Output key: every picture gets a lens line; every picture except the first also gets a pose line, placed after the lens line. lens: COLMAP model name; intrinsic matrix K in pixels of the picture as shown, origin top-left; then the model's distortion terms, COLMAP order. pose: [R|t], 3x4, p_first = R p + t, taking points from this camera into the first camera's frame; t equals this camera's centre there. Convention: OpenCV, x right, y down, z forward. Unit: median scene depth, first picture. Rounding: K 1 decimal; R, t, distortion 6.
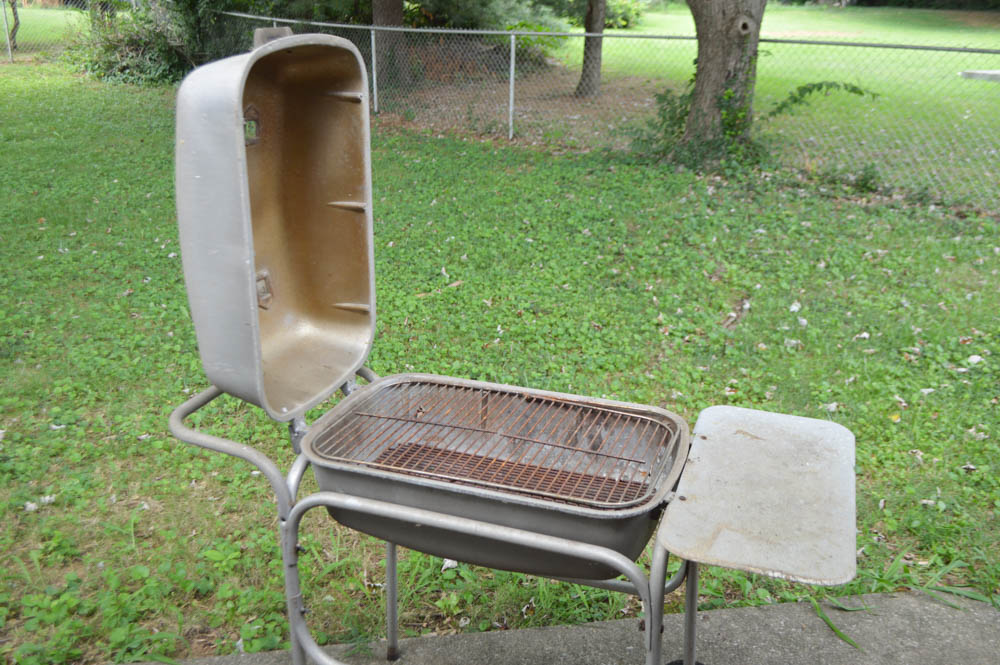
lens RADIAL K [[996.3, 0, 500.0], [0, 996.3, 311.9], [0, 0, 1]] dist [-0.014807, -0.003425]
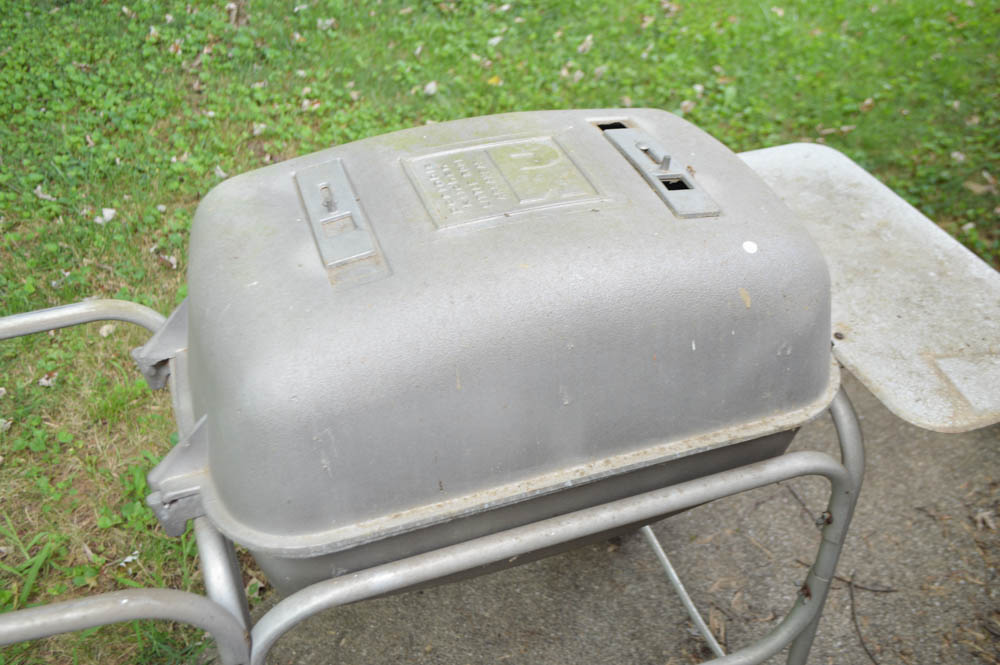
lens RADIAL K [[968.4, 0, 500.0], [0, 968.4, 332.5], [0, 0, 1]] dist [-0.013399, -0.011230]
pose [[0.765875, -0.412637, 0.493119, -0.087402], [0.209159, 0.885086, 0.415782, -0.037977], [-0.608020, -0.215297, 0.764172, 0.174617]]
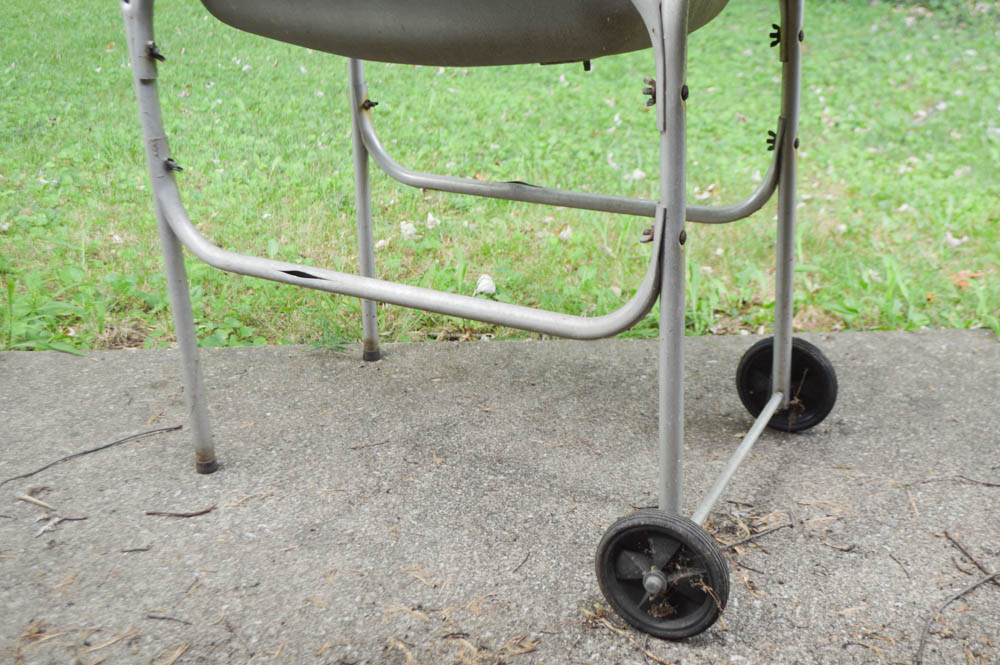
lens RADIAL K [[1119.0, 0, 565.1], [0, 1119.0, 305.7], [0, 0, 1]] dist [-0.008655, -0.008279]
pose [[0.994414, 0.029870, -0.101233, 0.044019], [-0.026767, 0.999133, 0.031875, 0.114409], [0.102098, -0.028987, 0.994352, 0.091028]]
